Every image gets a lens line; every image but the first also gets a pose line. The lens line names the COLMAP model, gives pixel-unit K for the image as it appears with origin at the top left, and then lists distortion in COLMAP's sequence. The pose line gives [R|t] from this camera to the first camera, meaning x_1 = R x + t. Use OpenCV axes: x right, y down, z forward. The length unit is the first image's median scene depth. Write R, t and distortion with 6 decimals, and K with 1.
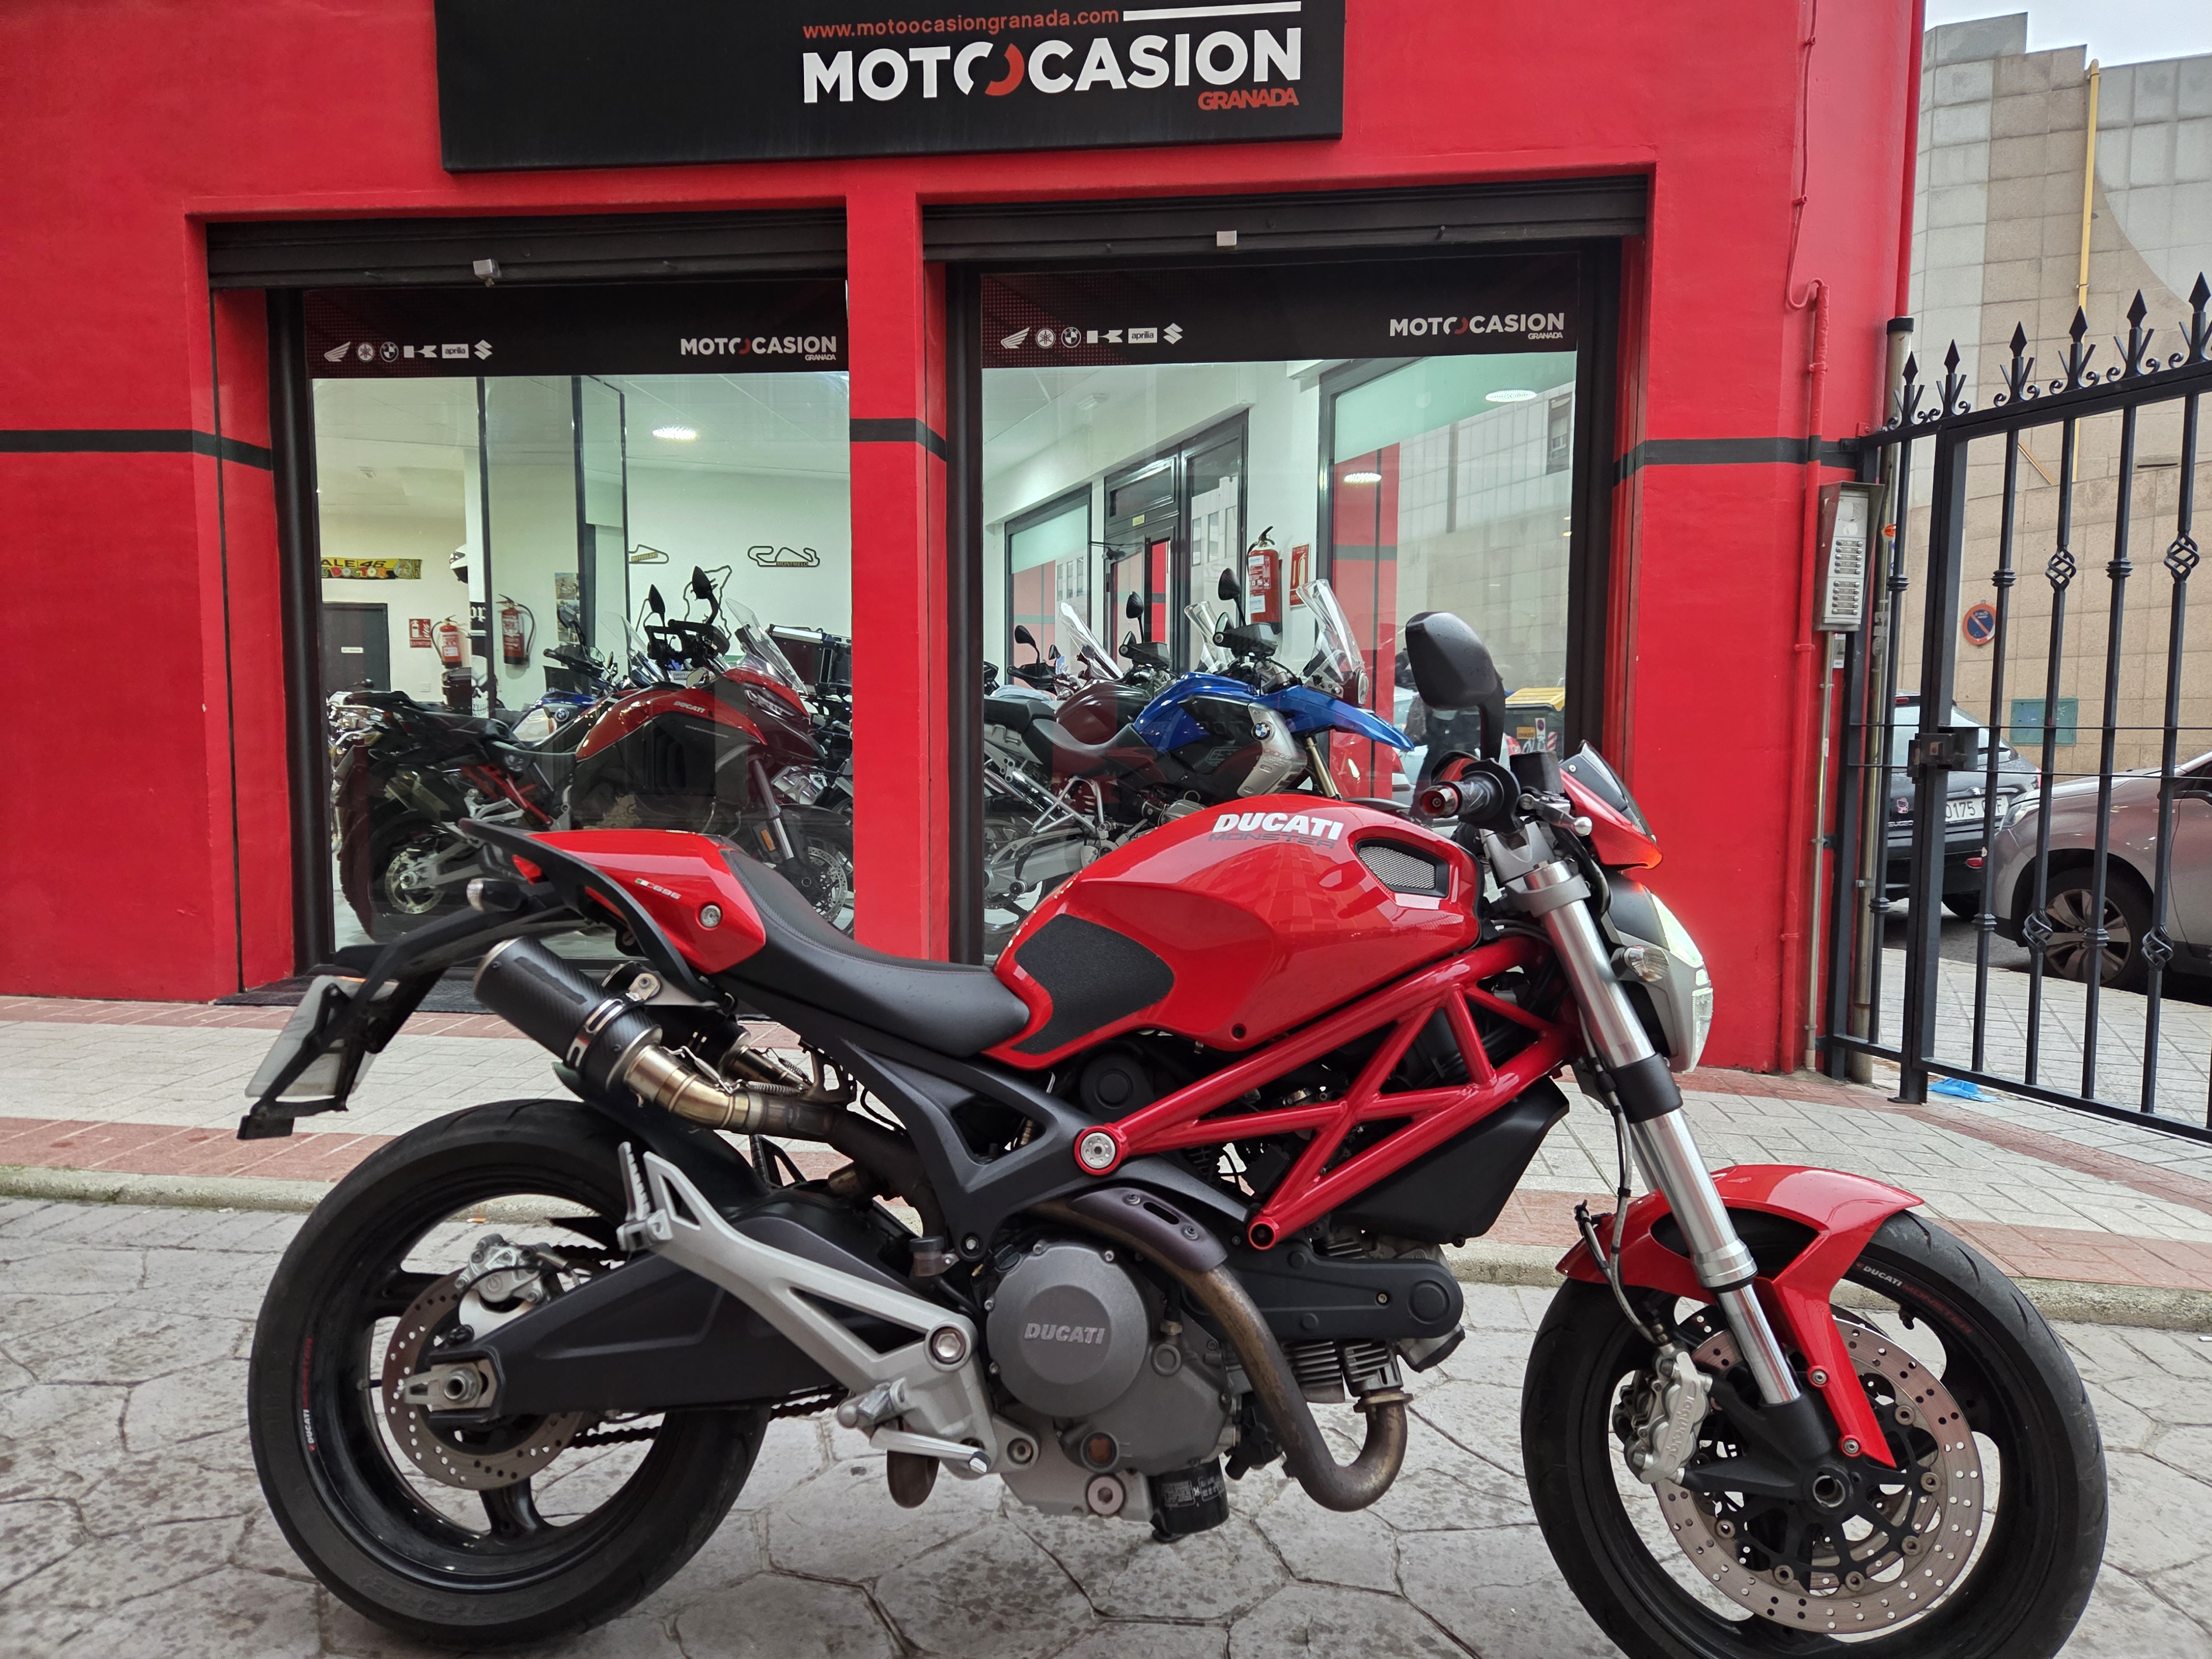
lens RADIAL K [[1483.6, 0, 1103.4], [0, 1483.6, 837.0], [0, 0, 1]] dist [0.067393, -0.054139]
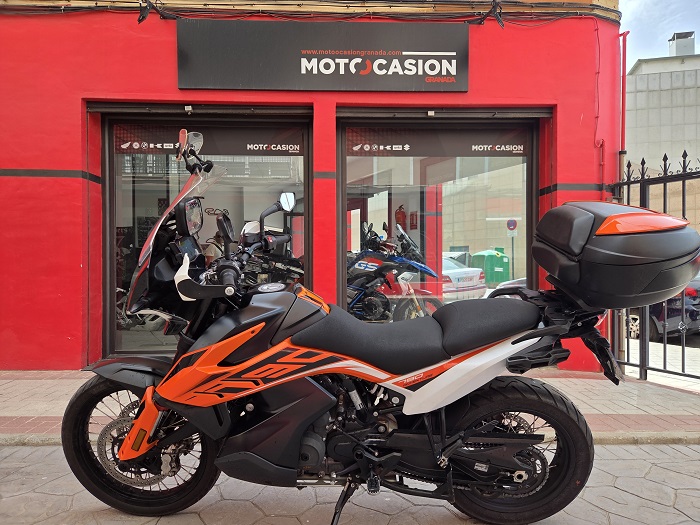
lens RADIAL K [[475.4, 0, 349.2], [0, 475.4, 264.0], [0, 0, 1]] dist [0.063491, -0.059100]
pose [[0.987620, -0.006705, 0.156725, -0.265027], [0.018824, 0.996932, -0.075972, -0.010798], [-0.155735, 0.077981, 0.984716, 0.025057]]
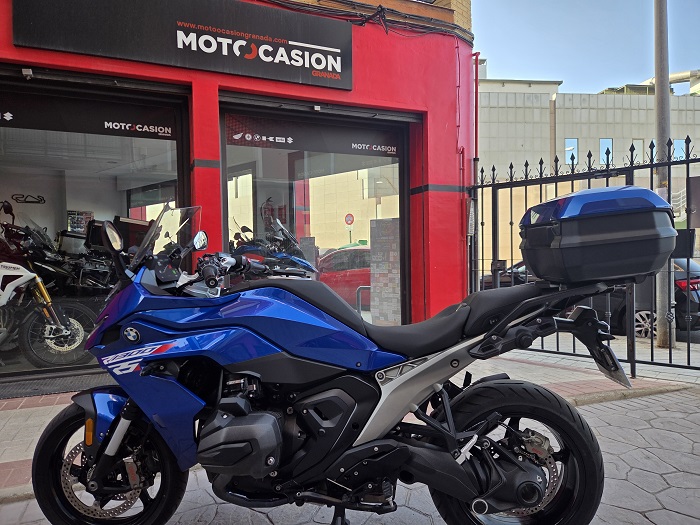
lens RADIAL K [[470.2, 0, 355.4], [0, 470.2, 260.4], [0, 0, 1]] dist [0.067300, -0.056846]
pose [[0.866571, -0.024838, 0.498436, -0.372407], [0.059166, 0.996830, -0.053192, -0.025507], [-0.495535, 0.075585, 0.865293, 0.096874]]
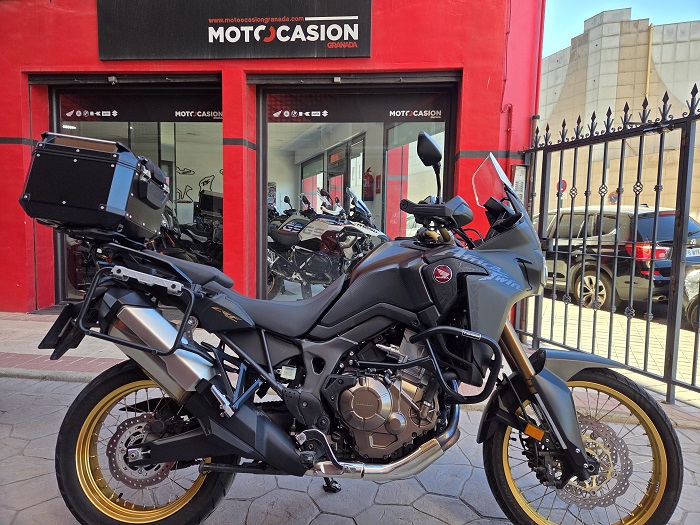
lens RADIAL K [[473.1, 0, 359.1], [0, 473.1, 259.7], [0, 0, 1]] dist [0.072078, -0.065522]
pose [[0.999794, 0.013912, 0.014763, 0.122379], [-0.013919, 0.999903, 0.000408, -0.018089], [-0.014756, -0.000614, 0.999891, -0.055415]]
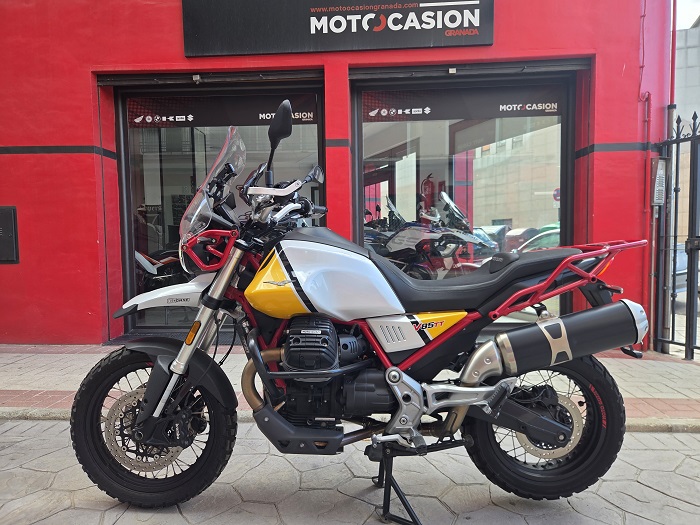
lens RADIAL K [[474.5, 0, 346.8], [0, 474.5, 265.3], [0, 0, 1]] dist [0.061976, -0.057988]
pose [[0.997784, -0.023287, 0.062323, -0.201362], [0.024842, 0.999396, -0.024290, -0.007308], [-0.061720, 0.025785, 0.997760, 0.065834]]
